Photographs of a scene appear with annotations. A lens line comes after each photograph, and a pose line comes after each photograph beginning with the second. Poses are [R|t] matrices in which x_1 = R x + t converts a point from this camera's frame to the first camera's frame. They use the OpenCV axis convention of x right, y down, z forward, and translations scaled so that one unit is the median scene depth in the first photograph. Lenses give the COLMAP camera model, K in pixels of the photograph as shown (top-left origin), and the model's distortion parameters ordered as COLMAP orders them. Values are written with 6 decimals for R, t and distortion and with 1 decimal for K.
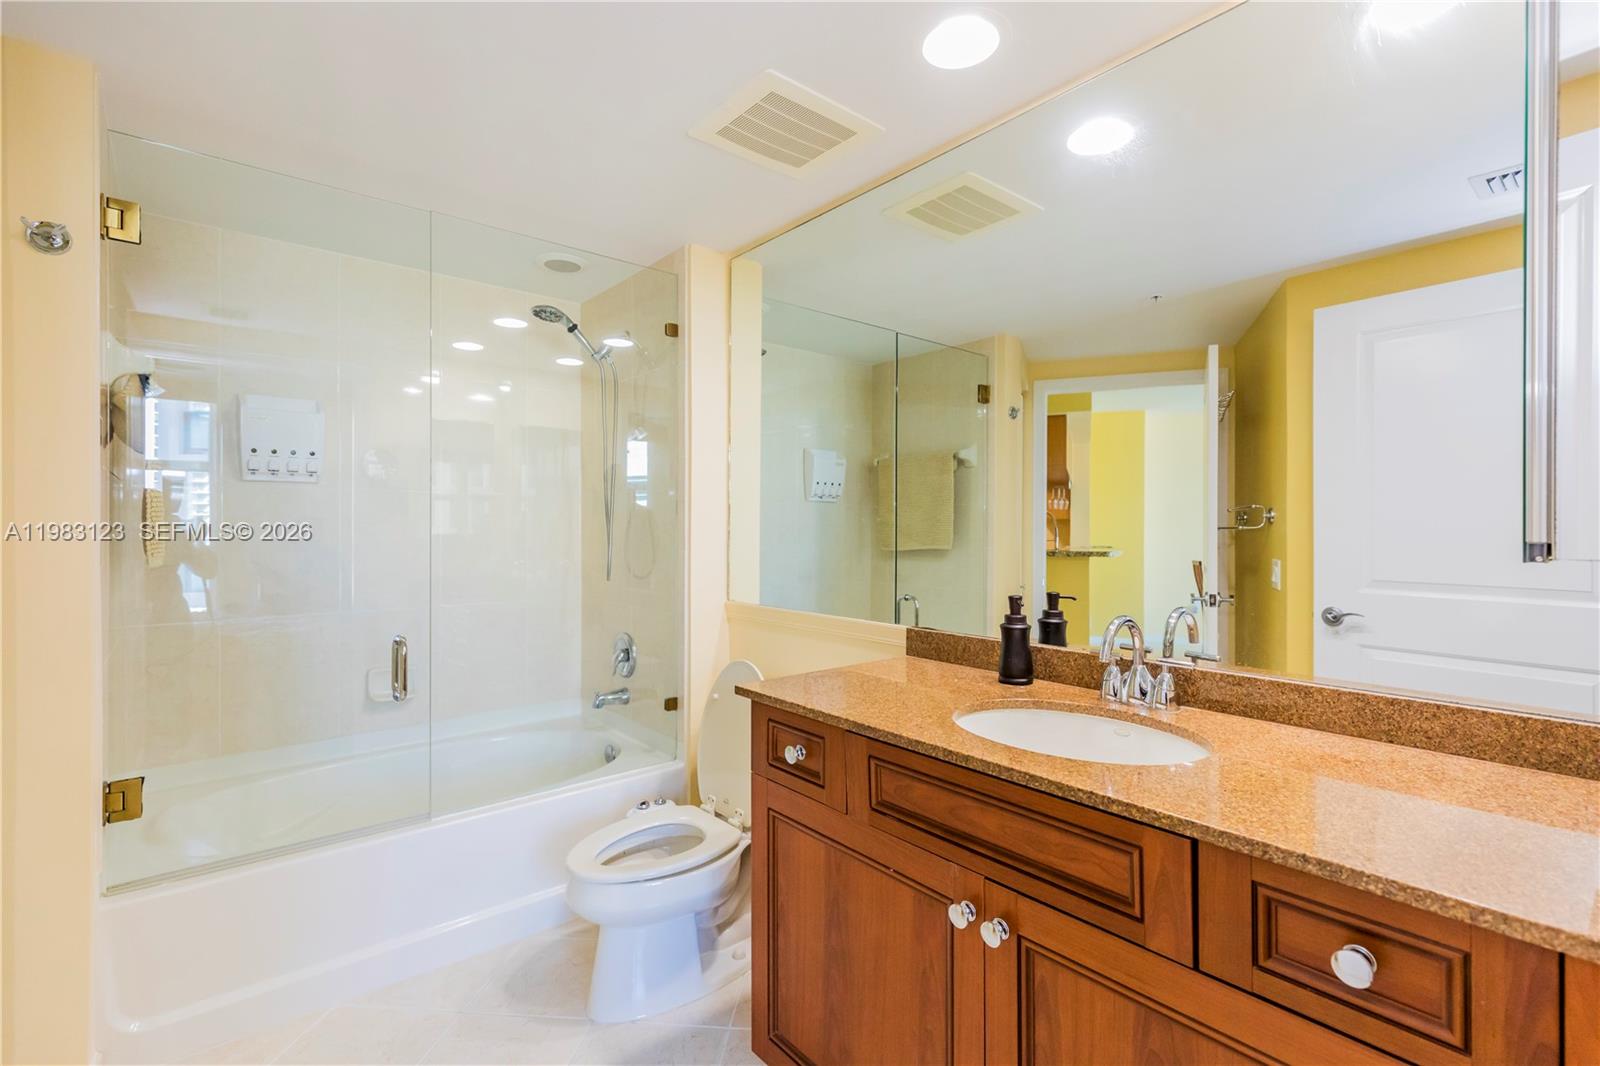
lens RADIAL K [[723.2, 0, 808.1], [0, 723.2, 523.8], [0, 0, 1]] dist [0.001197, 0.000081]
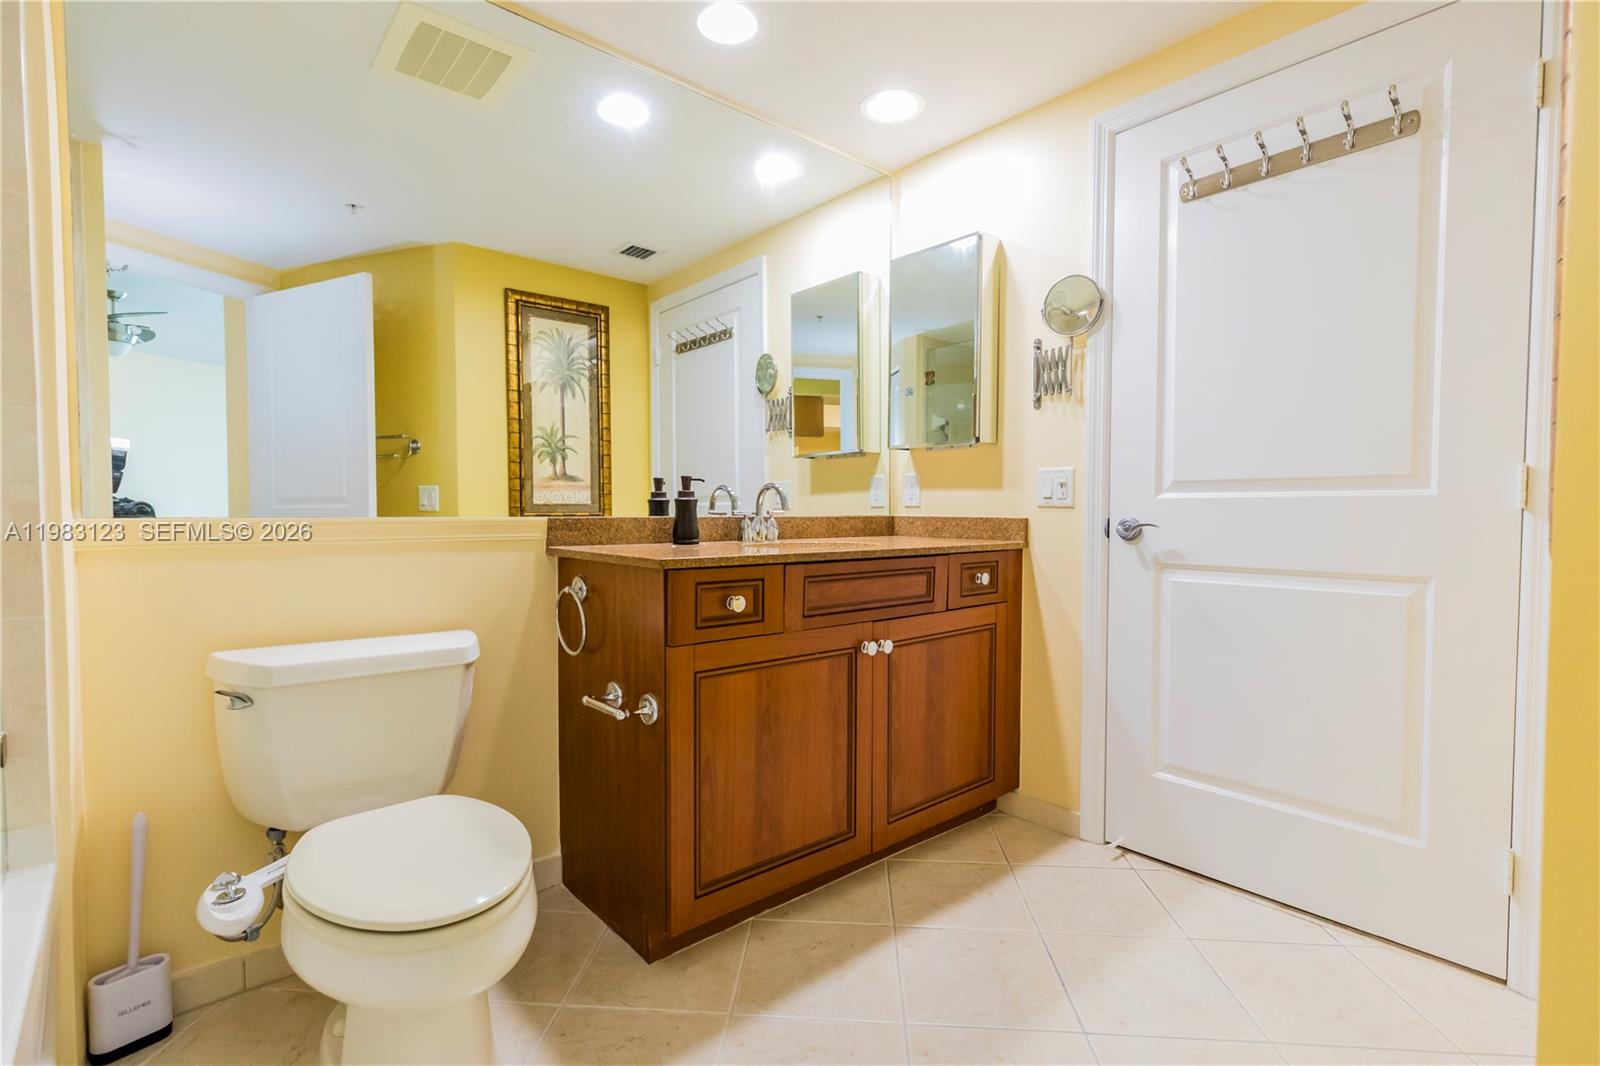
lens RADIAL K [[756.0, 0, 776.8], [0, 756.0, 536.1], [0, 0, 1]] dist [0.051086, 0.000093]
pose [[0.013717, -0.038650, 0.999159, -1.209872], [0.000403, 0.999253, 0.038648, 0.174844], [-0.999906, -0.000127, 0.013722, 0.953374]]
